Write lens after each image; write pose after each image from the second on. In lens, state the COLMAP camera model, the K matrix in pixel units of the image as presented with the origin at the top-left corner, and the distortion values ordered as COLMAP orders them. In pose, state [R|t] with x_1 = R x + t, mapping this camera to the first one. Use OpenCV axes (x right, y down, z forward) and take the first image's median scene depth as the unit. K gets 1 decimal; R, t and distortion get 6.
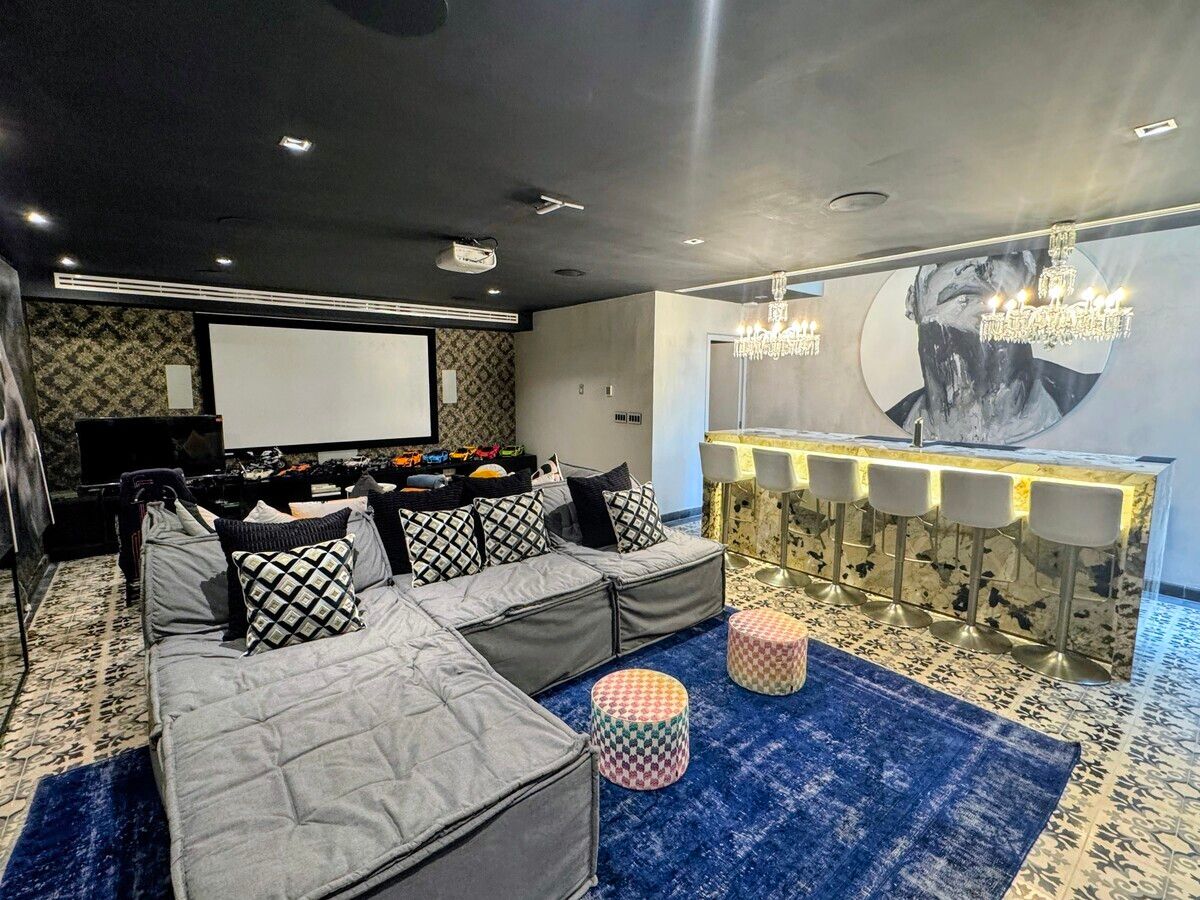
lens RADIAL K [[544.6, 0, 603.7], [0, 544.6, 447.5], [0, 0, 1]] dist [-0.004038, 0.000857]
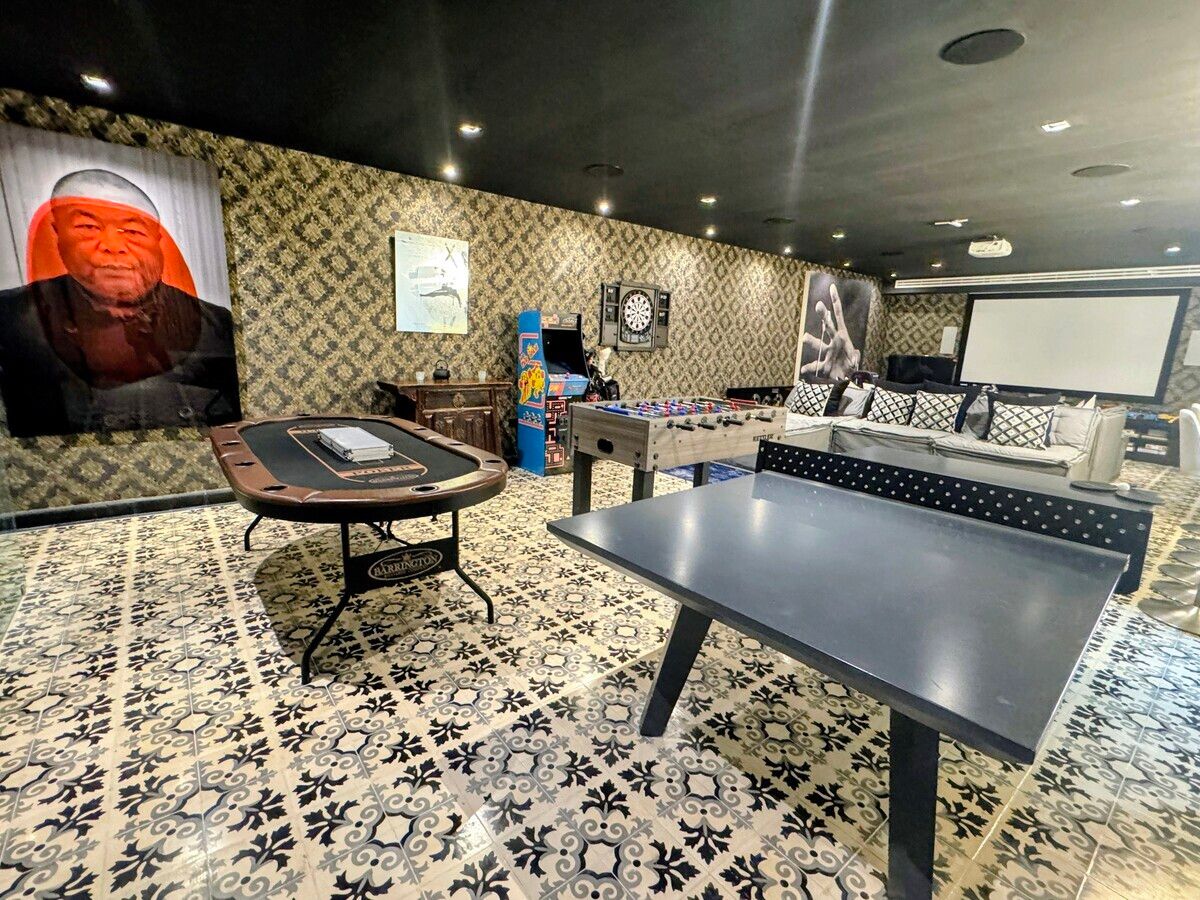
lens RADIAL K [[544.6, 0, 597.0], [0, 544.6, 450.1], [0, 0, 1]] dist [-0.004038, 0.000857]
pose [[-0.018441, 0.199066, -0.979813, 1.037978], [-0.162949, 0.966278, 0.199383, 0.063084], [0.986462, 0.163337, 0.014618, -0.034440]]
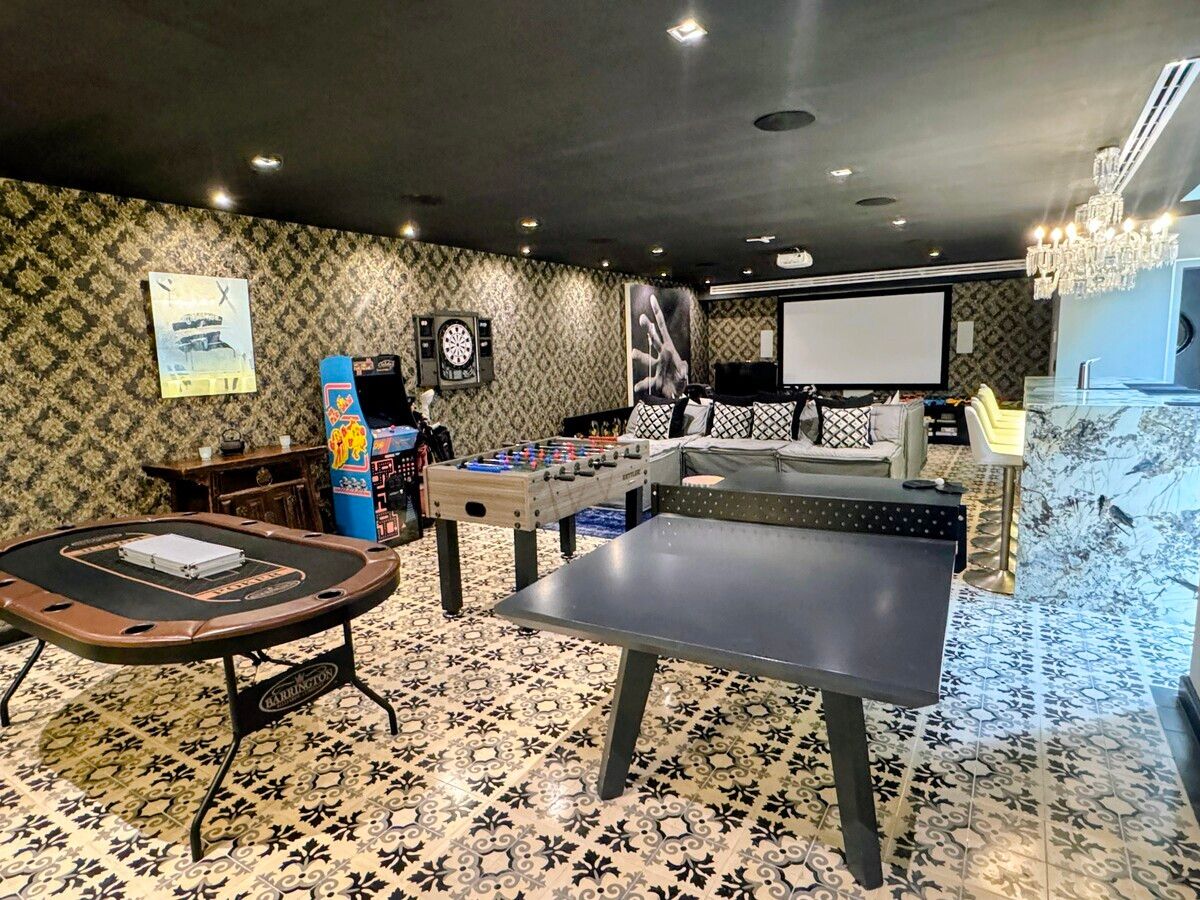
lens RADIAL K [[671.1, 0, 597.8], [0, 671.1, 446.7], [0, 0, 1]] dist [-0.001119, -0.000776]
pose [[0.311896, 0.120539, -0.942439, 1.110303], [-0.079723, 0.991742, 0.100461, 0.037144], [0.946766, 0.043800, 0.318930, -0.124979]]
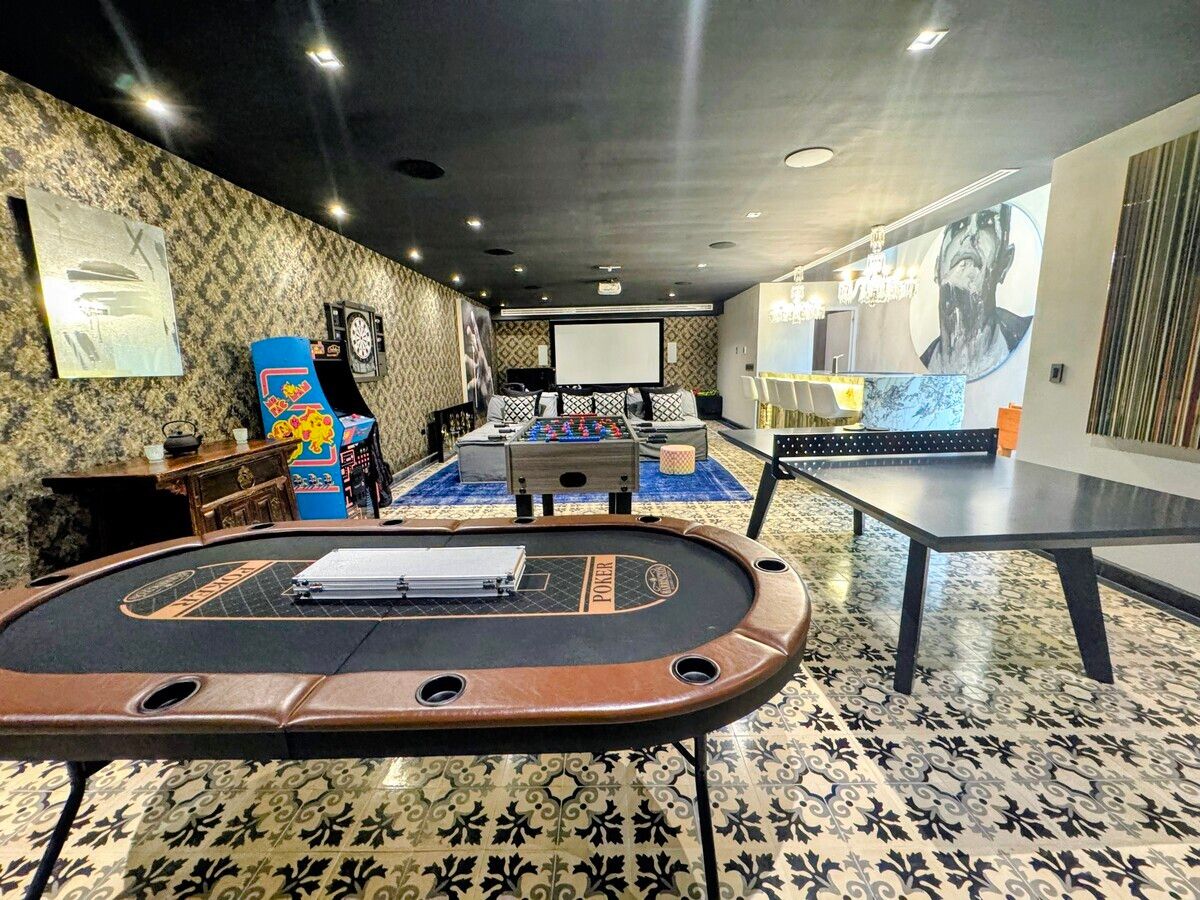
lens RADIAL K [[484.5, 0, 602.1], [0, 484.5, 441.4], [0, 0, 1]] dist [0.000345, 0.000292]
pose [[0.768213, 0.080890, -0.635063, 0.755605], [-0.051928, 0.996590, 0.064124, 0.109465], [0.638085, -0.016283, 0.769794, -0.406533]]
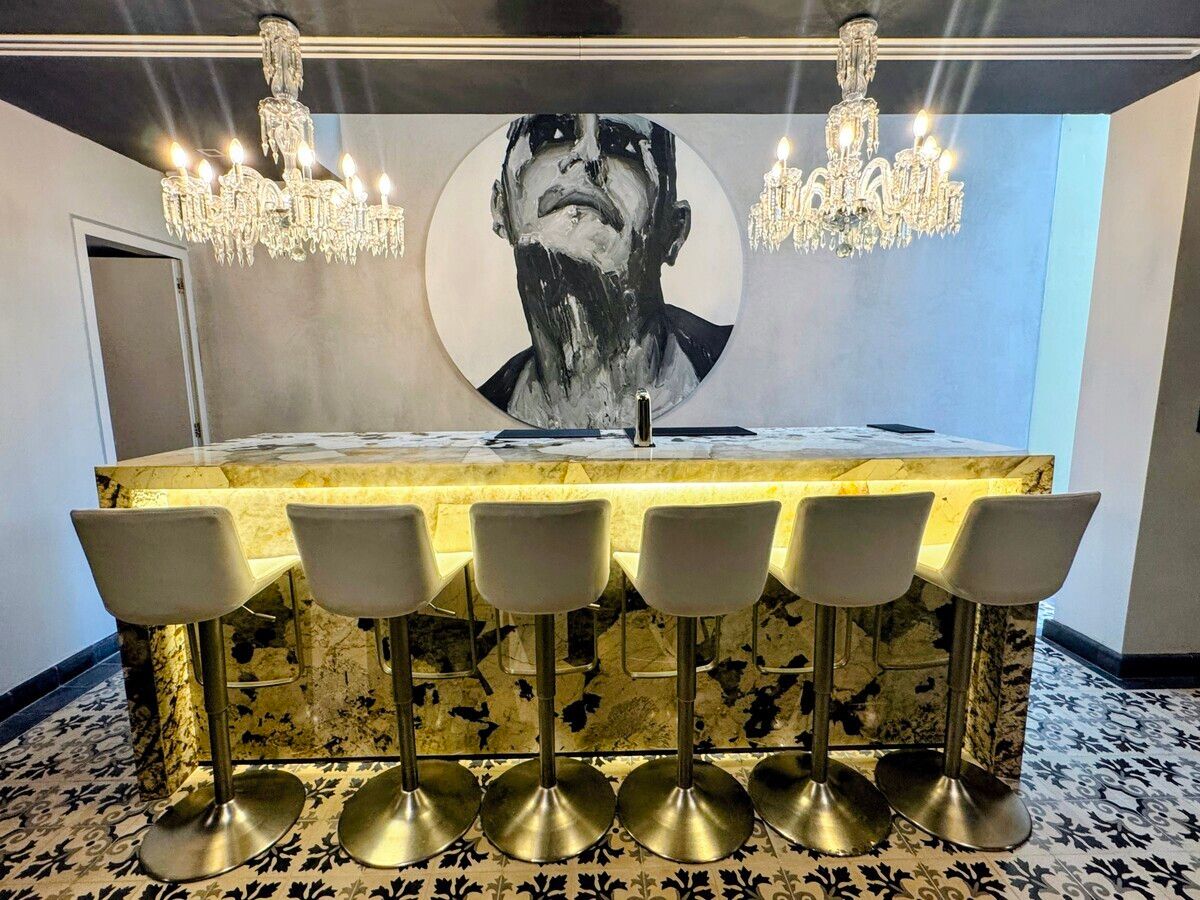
lens RADIAL K [[544.6, 0, 585.7], [0, 544.6, 452.2], [0, 0, 1]] dist [-0.004038, 0.000857]
pose [[0.623850, -0.126073, 0.771309, 0.119924], [0.105293, 0.991464, 0.076895, -0.031035], [-0.774419, 0.033243, 0.631799, 0.570858]]
